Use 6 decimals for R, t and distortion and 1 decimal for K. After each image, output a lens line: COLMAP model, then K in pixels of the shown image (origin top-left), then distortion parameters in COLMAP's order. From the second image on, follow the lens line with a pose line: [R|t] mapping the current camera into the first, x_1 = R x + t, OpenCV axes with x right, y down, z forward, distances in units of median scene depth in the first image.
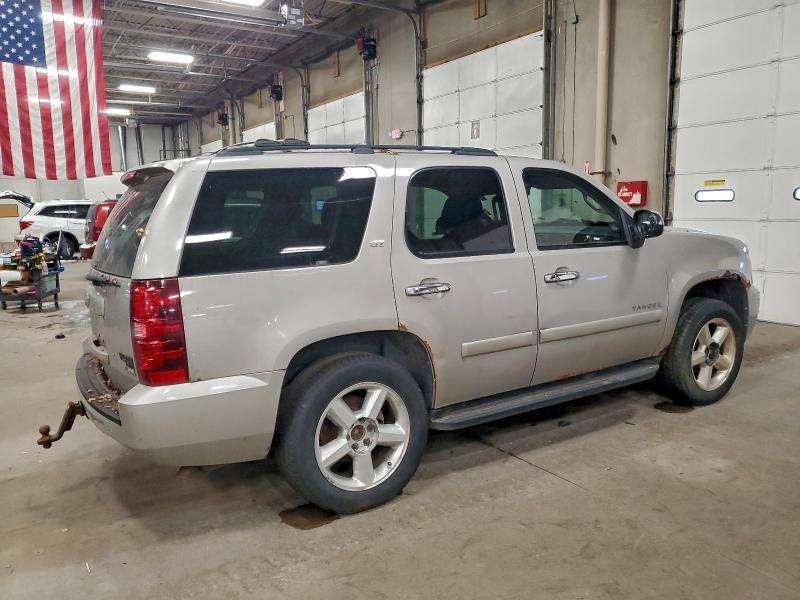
lens RADIAL K [[613.6, 0, 398.1], [0, 613.6, 299.8], [0, 0, 1]] dist [0.012447, 0.000390]
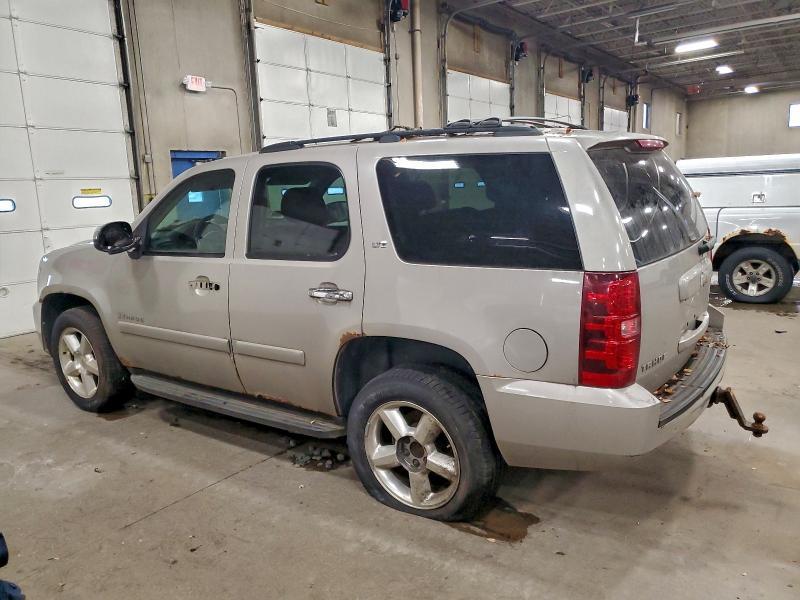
lens RADIAL K [[613.6, 0, 397.8], [0, 613.6, 299.9], [0, 0, 1]] dist [0.012447, 0.000390]
pose [[-0.387546, -0.127308, 0.913017, -1.063260], [0.195100, 0.956656, 0.216206, -0.229205], [-0.900968, 0.261920, -0.345910, 1.582262]]
